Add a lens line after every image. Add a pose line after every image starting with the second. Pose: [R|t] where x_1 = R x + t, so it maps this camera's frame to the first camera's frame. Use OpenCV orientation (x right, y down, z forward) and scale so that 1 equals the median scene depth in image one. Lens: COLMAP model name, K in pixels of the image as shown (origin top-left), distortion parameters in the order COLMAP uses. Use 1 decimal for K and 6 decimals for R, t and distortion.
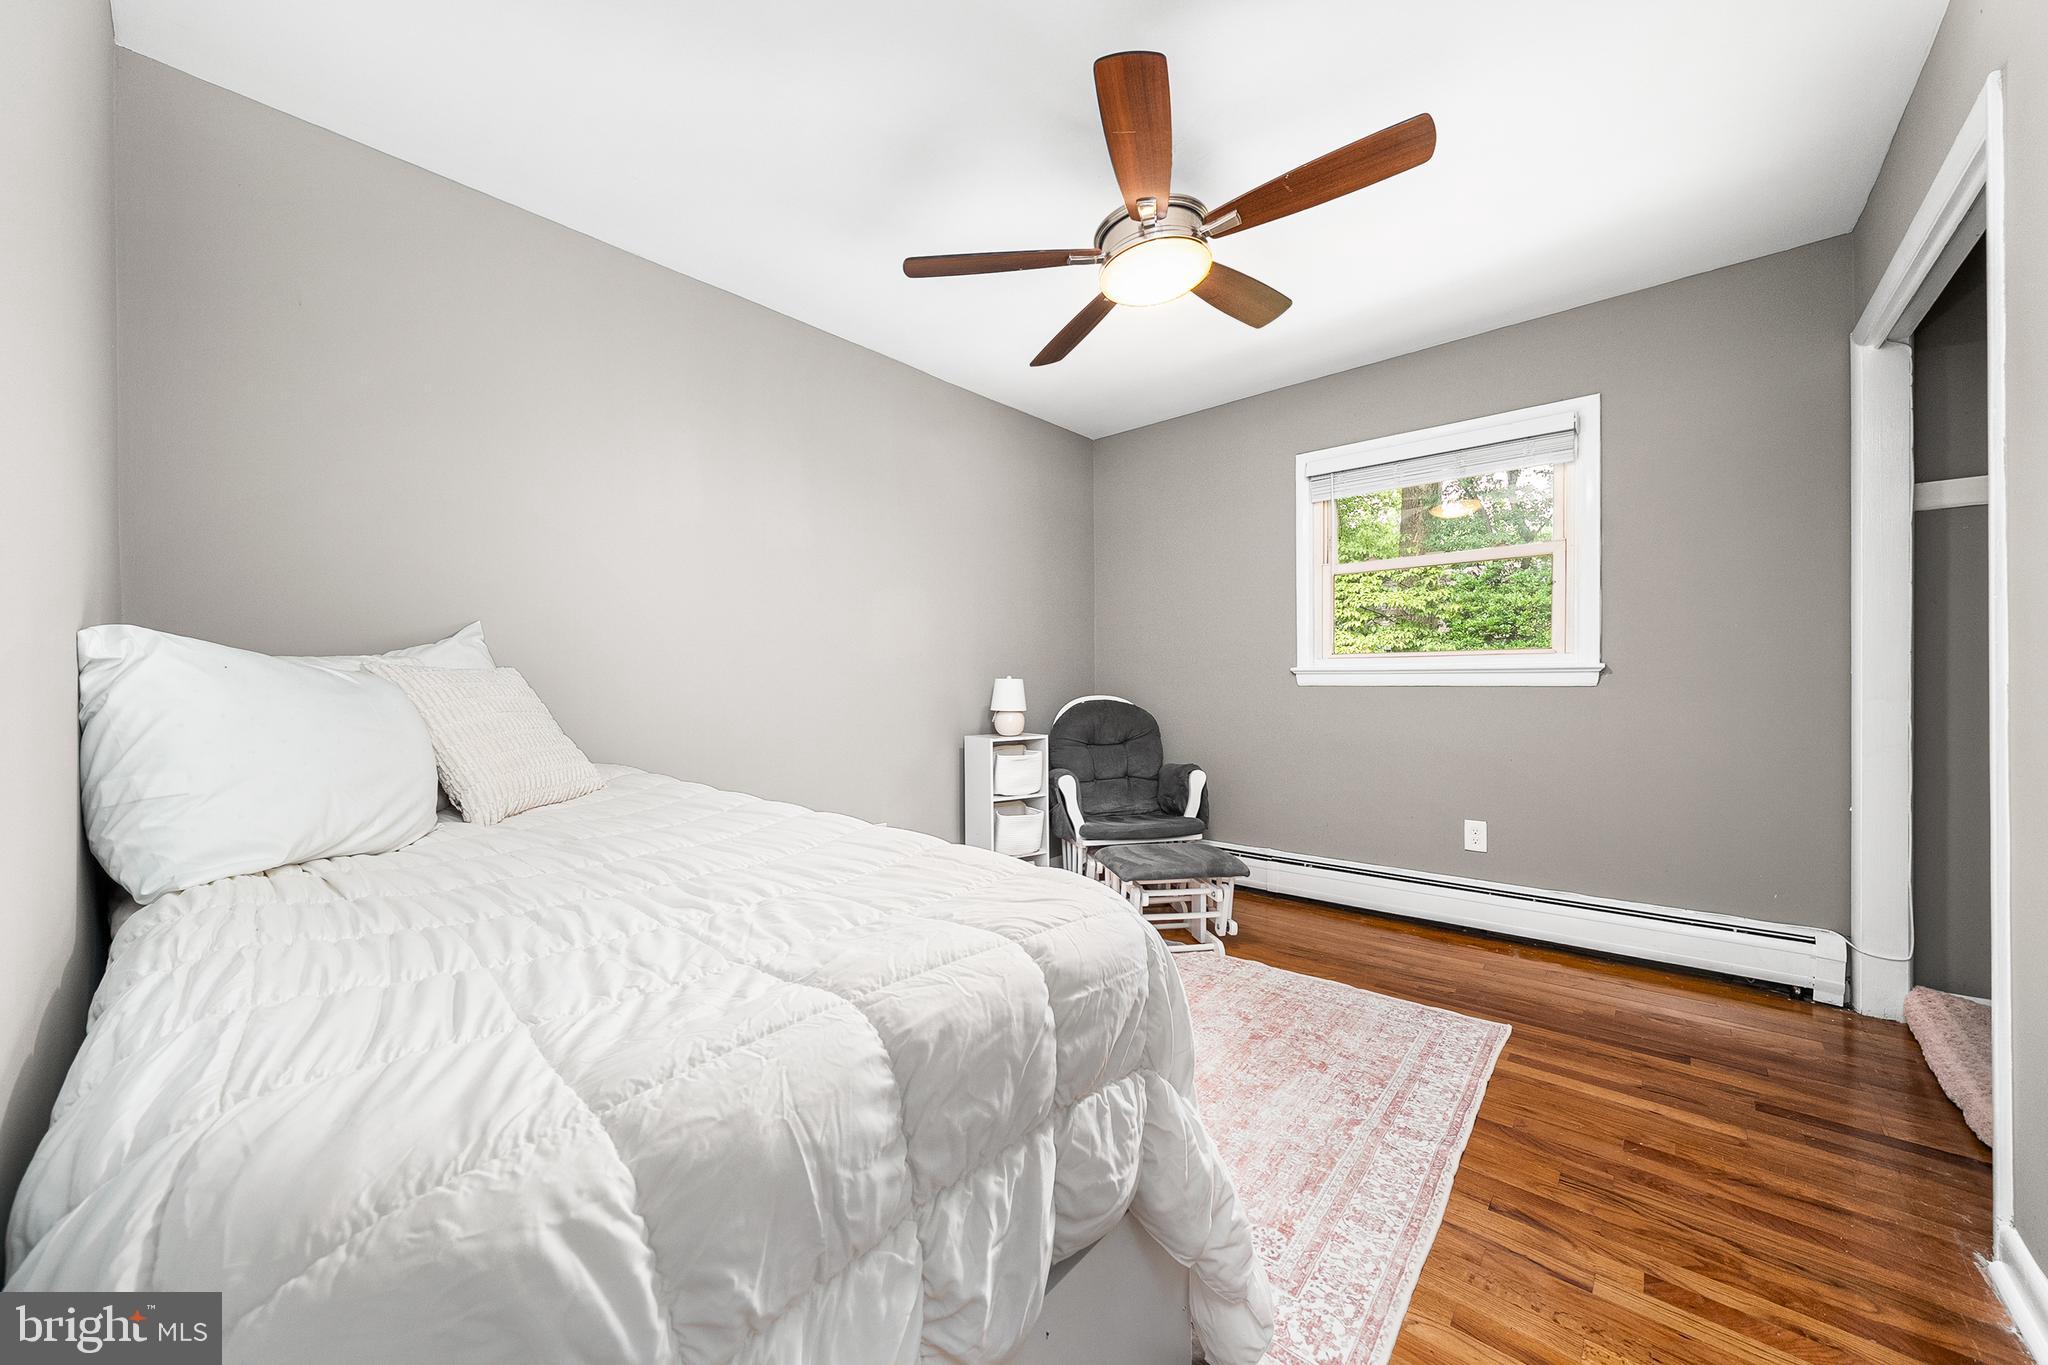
lens RADIAL K [[745.0, 0, 1019.2], [0, 745.0, 679.3], [0, 0, 1]] dist [0.000761, -0.000019]
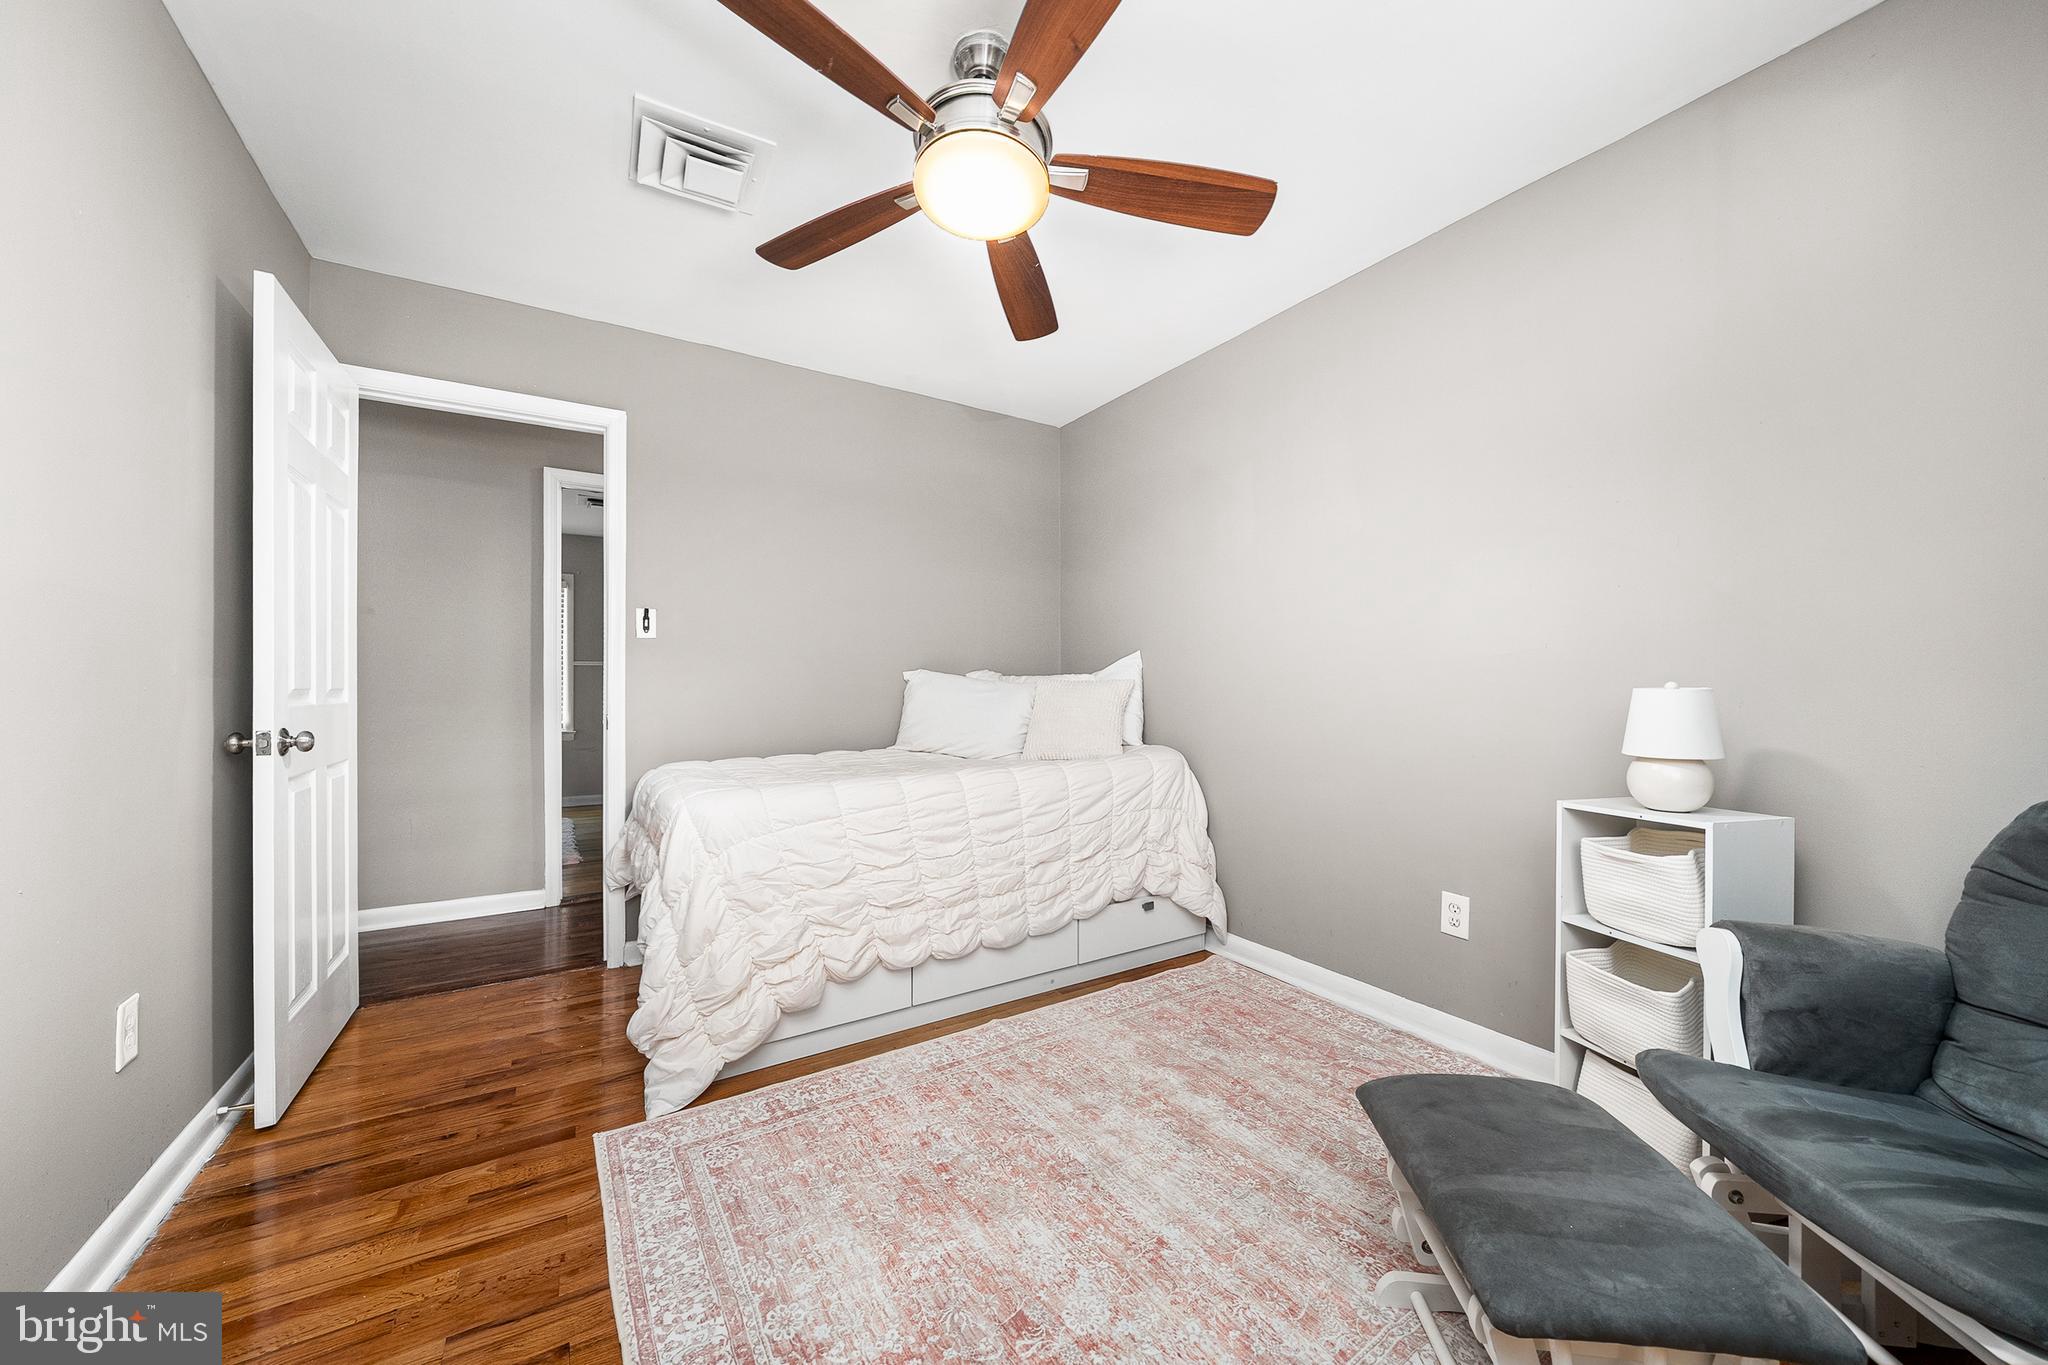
lens RADIAL K [[745.0, 0, 1031.0], [0, 745.0, 697.2], [0, 0, 1]] dist [0.000761, -0.000019]
pose [[-0.292033, 0.001115, -0.956408, 1.230045], [0.003295, 0.999995, 0.000159, 0.006503], [0.956403, -0.003105, -0.292035, 1.682106]]
